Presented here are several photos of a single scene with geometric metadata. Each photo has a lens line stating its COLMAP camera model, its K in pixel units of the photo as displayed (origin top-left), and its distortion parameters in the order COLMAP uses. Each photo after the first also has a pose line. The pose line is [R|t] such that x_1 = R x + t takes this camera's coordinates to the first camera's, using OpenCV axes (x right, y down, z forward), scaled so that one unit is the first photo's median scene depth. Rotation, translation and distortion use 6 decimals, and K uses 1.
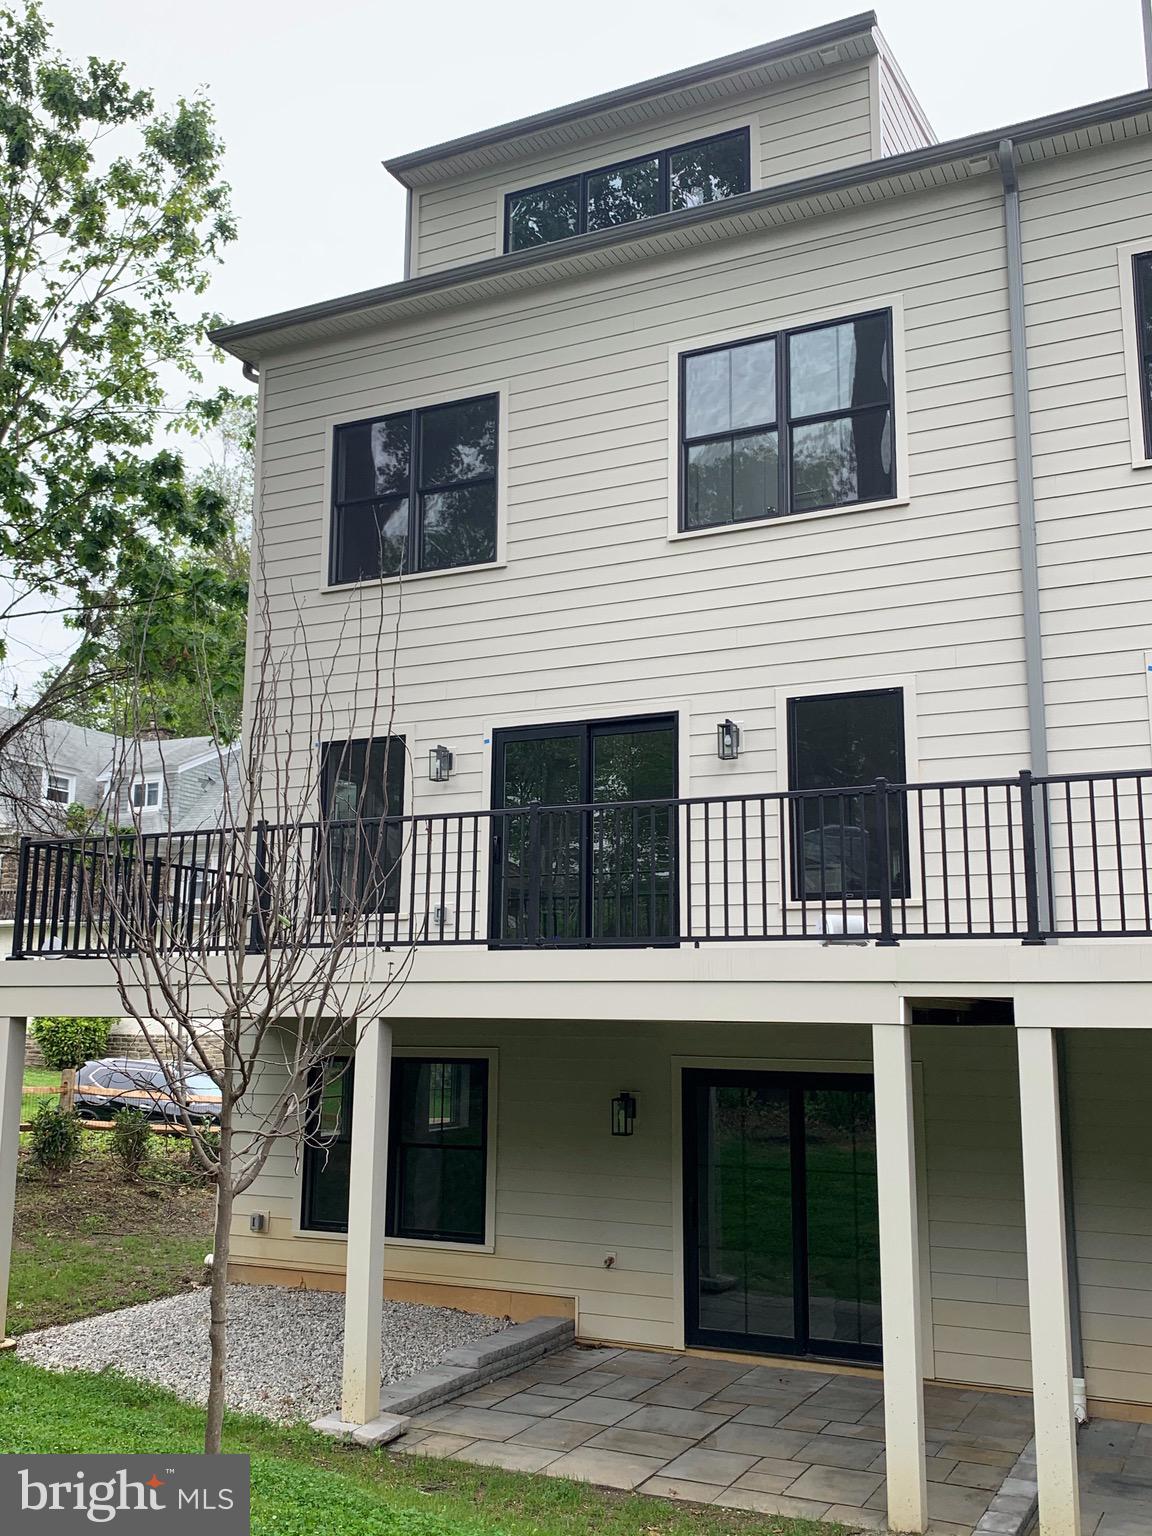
lens RADIAL K [[1435.9, 0, 575.9], [0, 1435.9, 760.2], [0, 0, 1]] dist [0.018821, 0.000000]
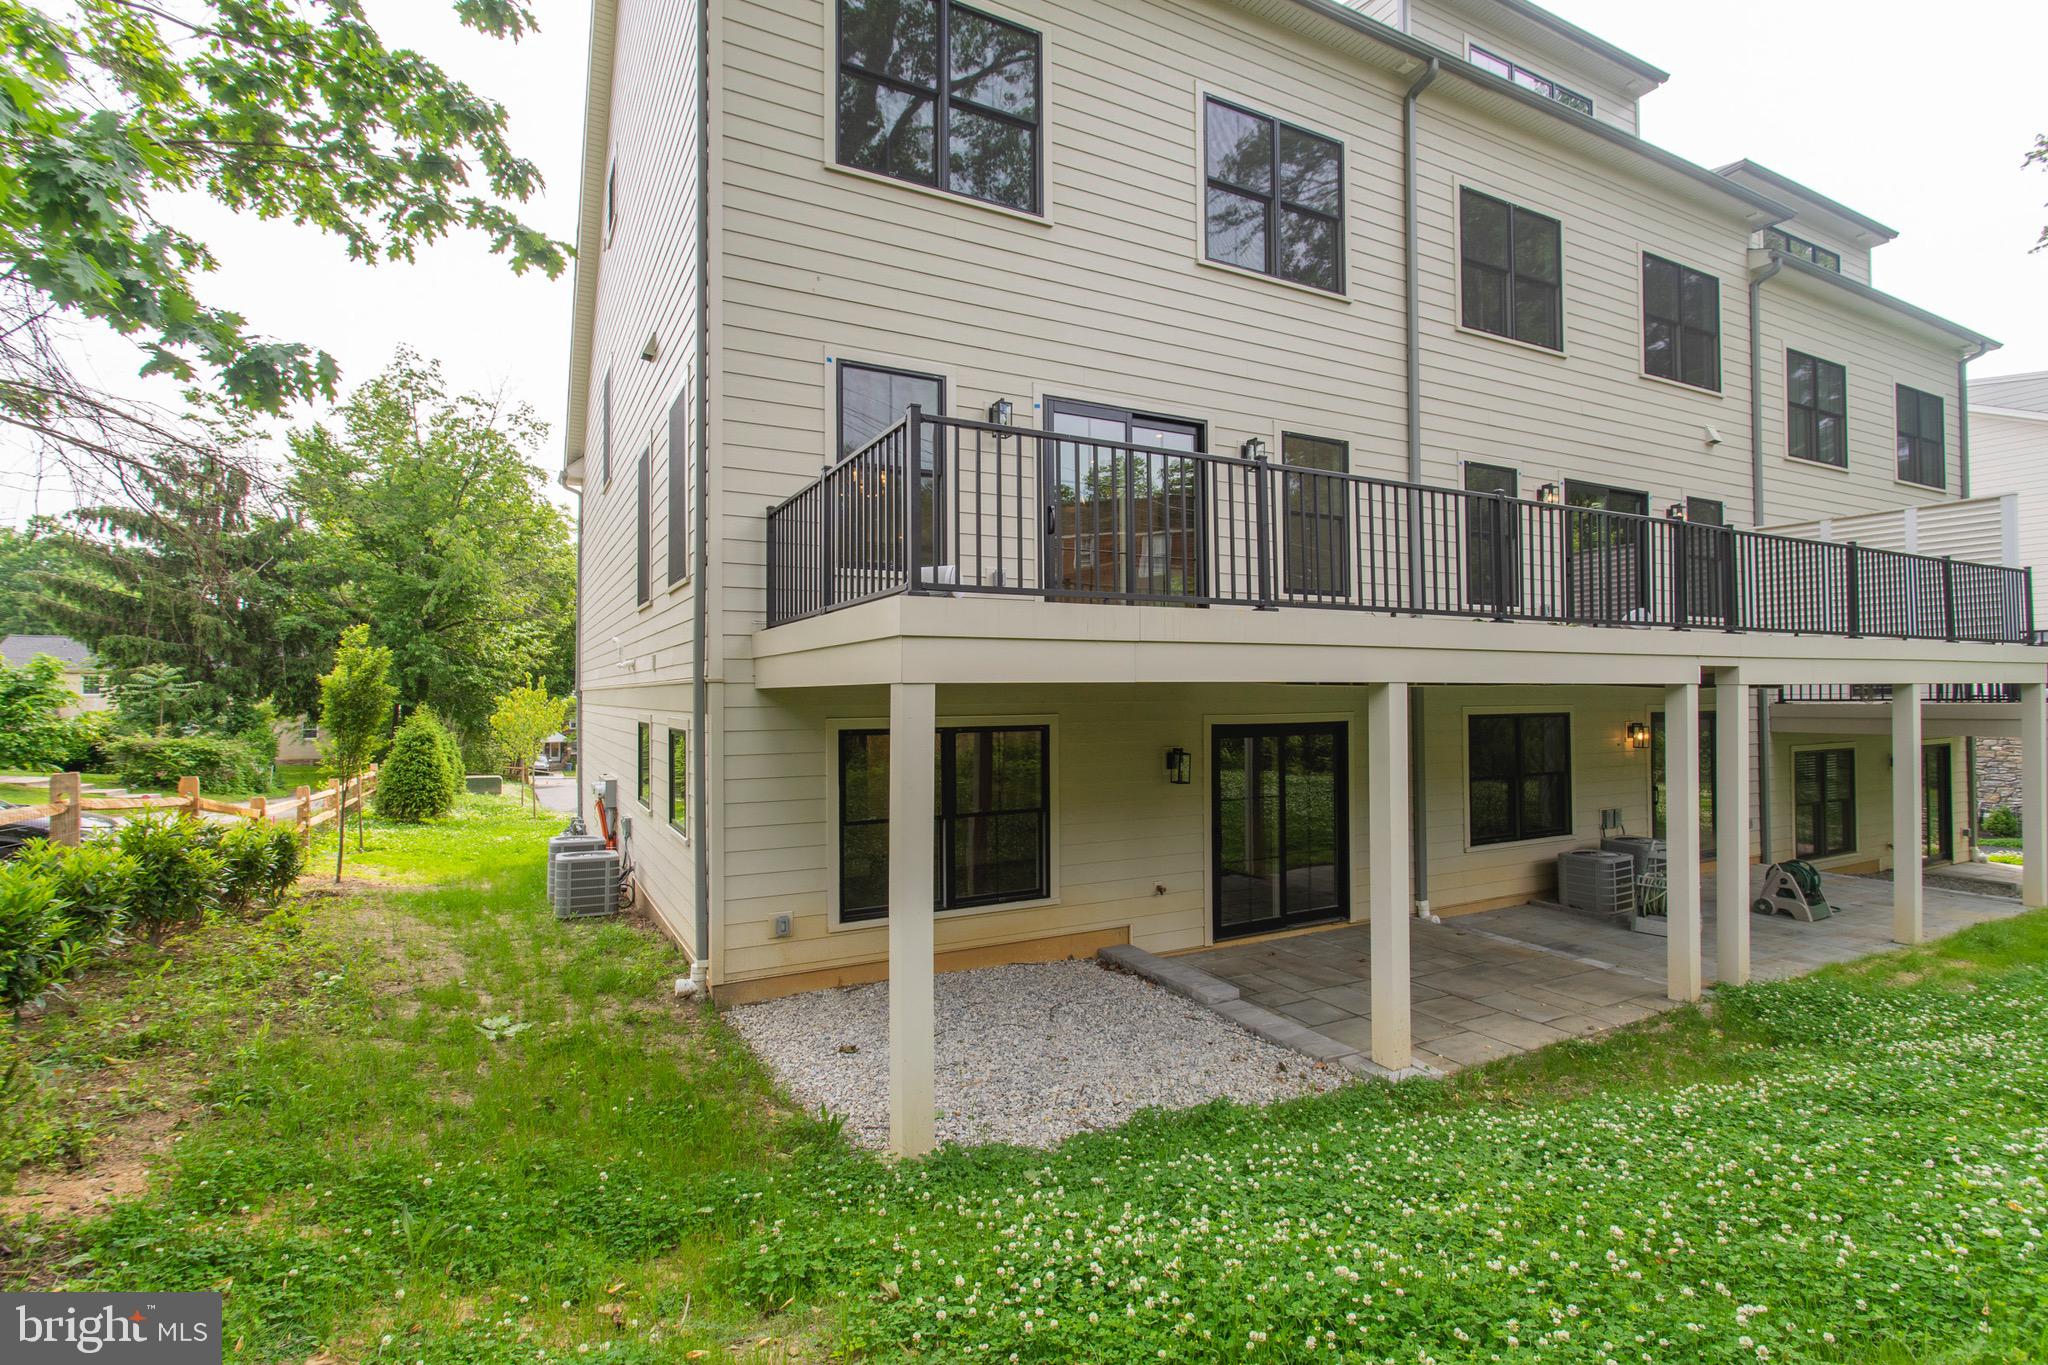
lens RADIAL K [[972.3, 0, 1022.8], [0, 972.3, 690.5], [0, 0, 1]] dist [-0.009070, 0.001791]
pose [[0.574661, -0.009900, 0.818332, -0.630467], [-0.137387, 0.984569, 0.108389, 0.110576], [-0.806777, -0.174715, 0.564434, 0.622131]]
